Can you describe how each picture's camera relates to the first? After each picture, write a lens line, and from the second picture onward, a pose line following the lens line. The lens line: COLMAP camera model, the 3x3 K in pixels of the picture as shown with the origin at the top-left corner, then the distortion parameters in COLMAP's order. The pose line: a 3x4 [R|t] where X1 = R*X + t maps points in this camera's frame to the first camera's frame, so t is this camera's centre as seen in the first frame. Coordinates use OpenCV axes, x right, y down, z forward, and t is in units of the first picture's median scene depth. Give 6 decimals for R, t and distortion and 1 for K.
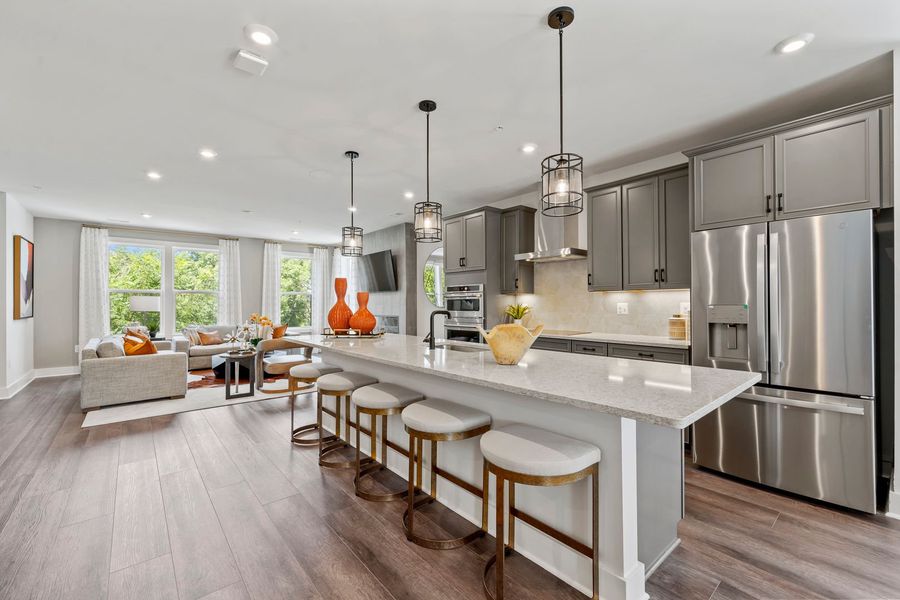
lens RADIAL K [[382.0, 0, 450.0], [0, 382.0, 300.0], [0, 0, 1]] dist [-0.000002, 0.000029]
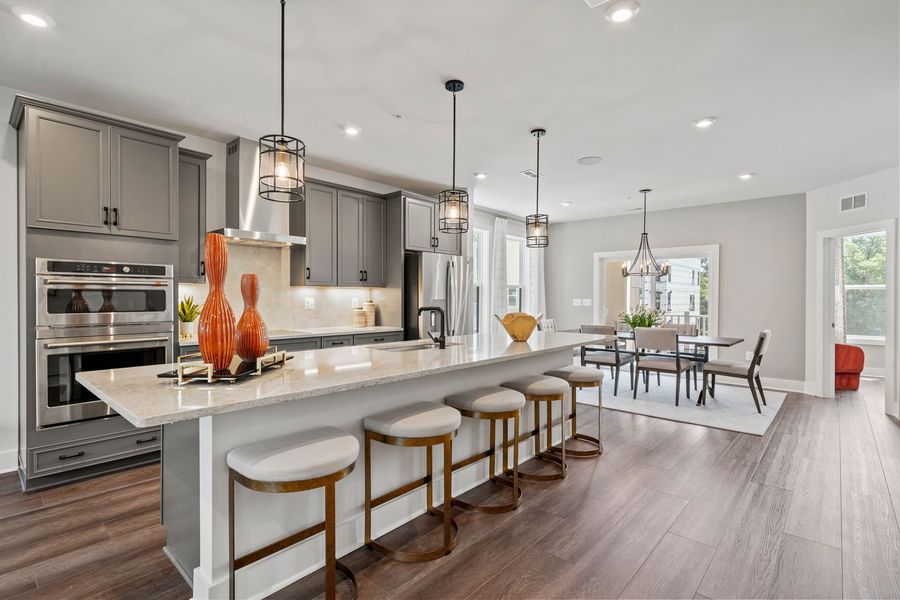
lens RADIAL K [[440.3, 0, 450.0], [0, 440.3, 300.0], [0, 0, 1]] dist [-0.001108, 0.000105]
pose [[-0.149130, -0.000885, 0.988817, -0.805654], [-0.009942, 0.999950, -0.000604, 0.010514], [-0.988768, -0.009921, -0.149131, 0.838430]]
